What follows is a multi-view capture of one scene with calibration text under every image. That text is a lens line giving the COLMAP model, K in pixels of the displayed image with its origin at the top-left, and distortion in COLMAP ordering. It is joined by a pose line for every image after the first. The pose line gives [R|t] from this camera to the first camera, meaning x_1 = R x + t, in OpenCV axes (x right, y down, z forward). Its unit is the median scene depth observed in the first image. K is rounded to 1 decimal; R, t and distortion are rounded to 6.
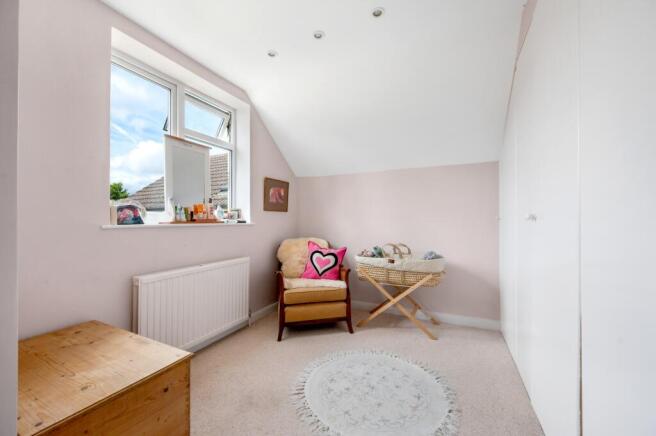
lens RADIAL K [[256.6, 0, 331.1], [0, 256.6, 219.7], [0, 0, 1]] dist [-0.001518, -0.000388]
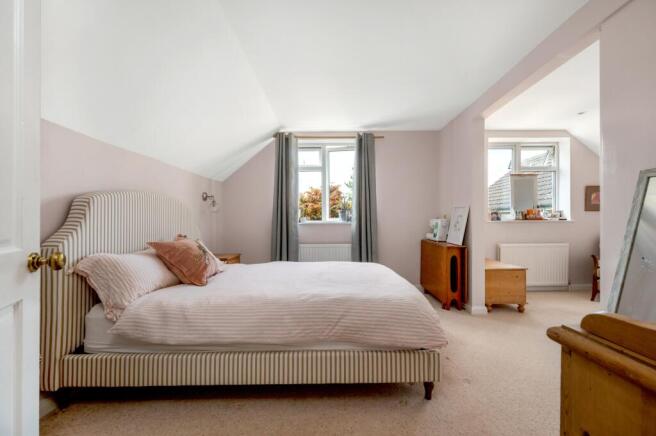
lens RADIAL K [[256.6, 0, 331.1], [0, 256.6, 219.7], [0, 0, 1]] dist [-0.001518, -0.000388]
pose [[0.417673, 0.000247, -0.908598, 0.478682], [0.005661, 0.999980, 0.002875, -0.002264], [0.908580, -0.006345, 0.417663, -0.911305]]
